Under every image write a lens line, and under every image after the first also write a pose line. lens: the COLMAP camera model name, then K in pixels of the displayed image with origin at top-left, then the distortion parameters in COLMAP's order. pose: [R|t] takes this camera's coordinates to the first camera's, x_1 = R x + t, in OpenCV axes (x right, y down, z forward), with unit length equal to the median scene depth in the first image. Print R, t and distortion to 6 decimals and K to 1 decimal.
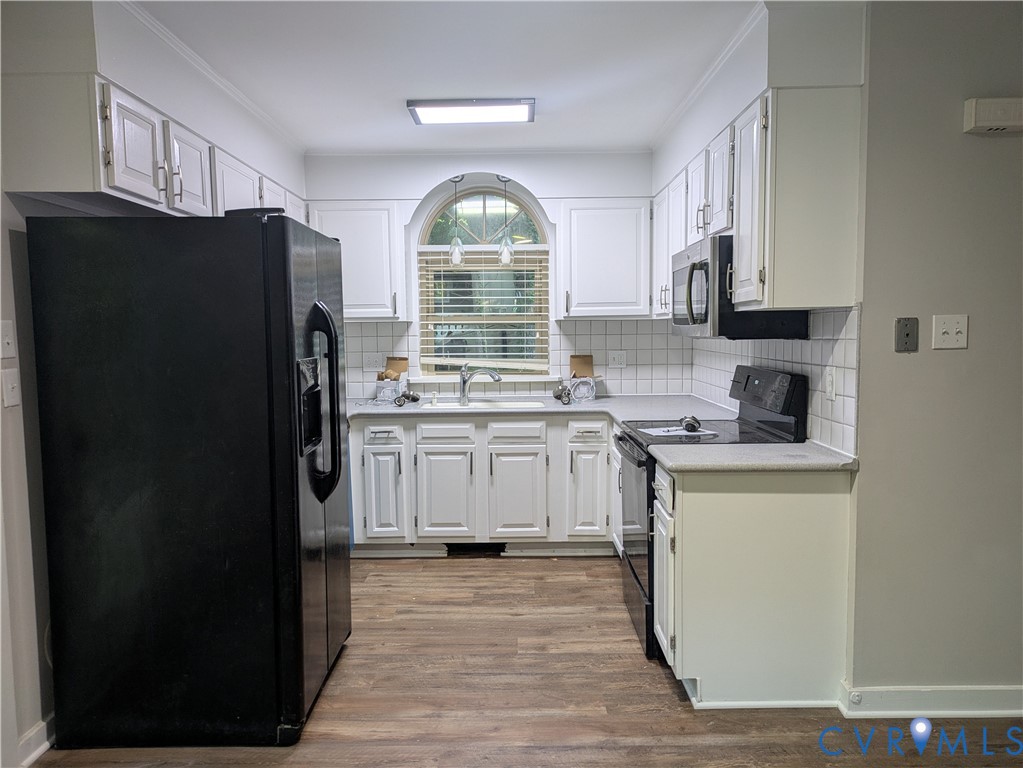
lens RADIAL K [[752.2, 0, 510.3], [0, 752.2, 392.5], [0, 0, 1]] dist [0.040965, -0.026514]
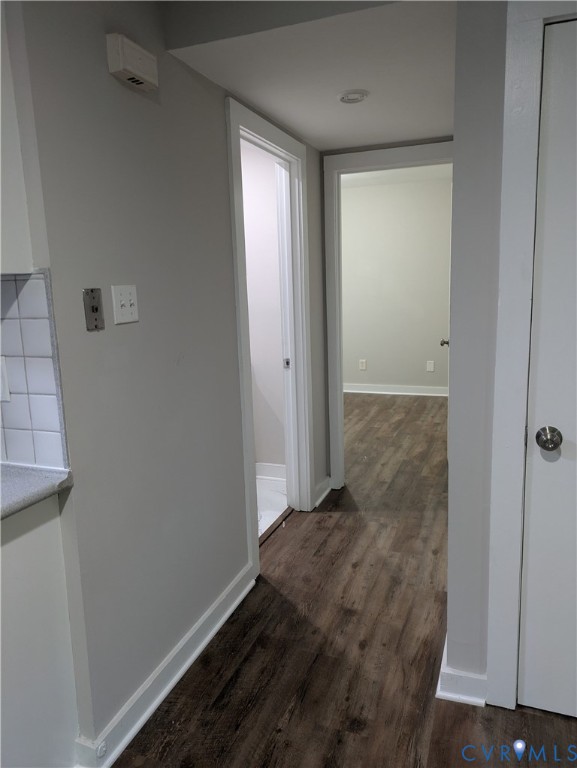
lens RADIAL K [[566.8, 0, 288.7], [0, 566.8, 383.9], [0, 0, 1]] dist [0.035632, -0.025704]
pose [[0.340992, -0.159807, 0.926383, -0.001818], [0.100520, 0.985993, 0.133089, -0.056586], [-0.934676, 0.047738, 0.352280, 0.581155]]
